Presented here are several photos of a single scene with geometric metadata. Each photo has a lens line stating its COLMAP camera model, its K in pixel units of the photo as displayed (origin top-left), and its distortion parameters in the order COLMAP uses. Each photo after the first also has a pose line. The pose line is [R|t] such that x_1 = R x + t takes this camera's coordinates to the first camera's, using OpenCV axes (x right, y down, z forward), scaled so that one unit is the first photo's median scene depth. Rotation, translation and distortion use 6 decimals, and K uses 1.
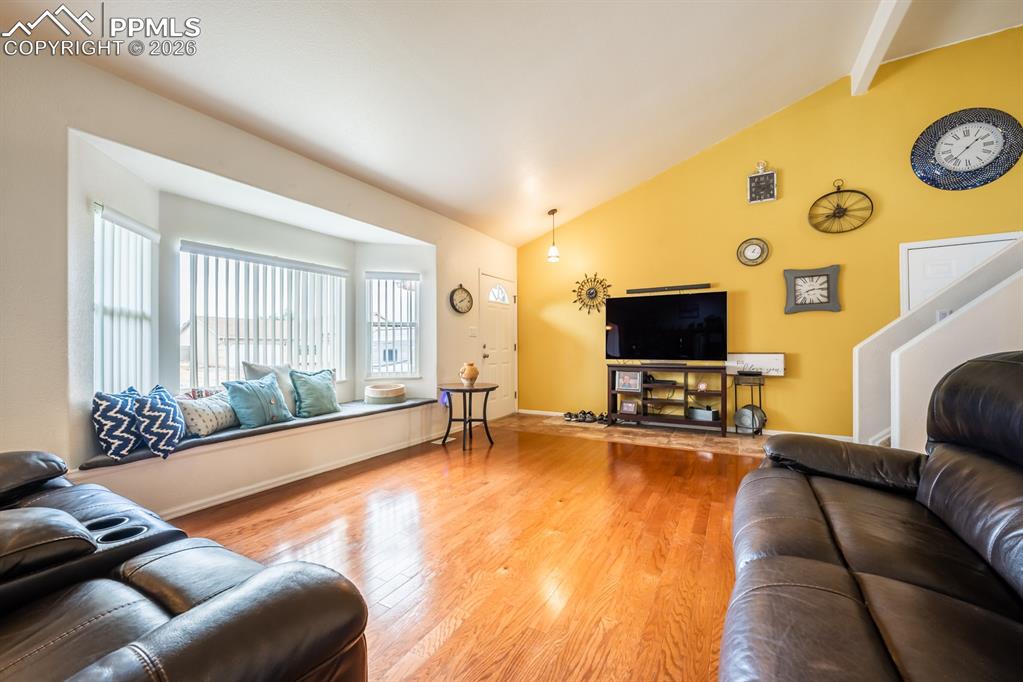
lens RADIAL K [[406.9, 0, 514.1], [0, 406.9, 341.8], [0, 0, 1]] dist [-0.002418, -0.000307]
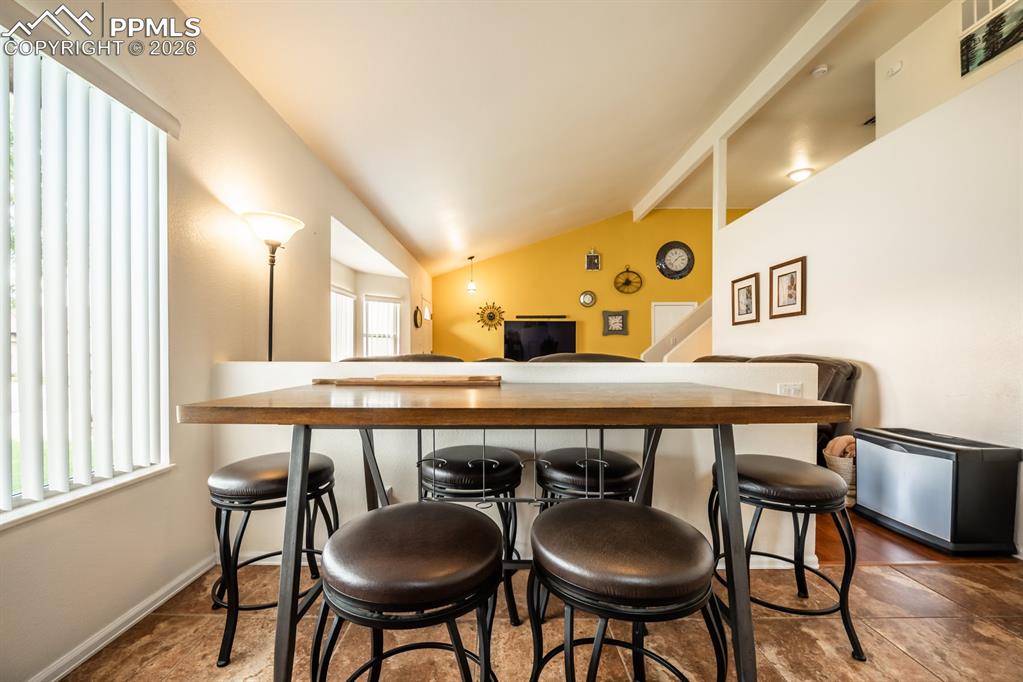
lens RADIAL K [[406.9, 0, 507.5], [0, 406.9, 349.3], [0, 0, 1]] dist [-0.002418, -0.000307]
pose [[0.867946, 0.011353, 0.496528, -0.579763], [-0.009940, 0.999936, -0.005488, 0.005744], [-0.496559, -0.000172, 0.868003, -0.337890]]
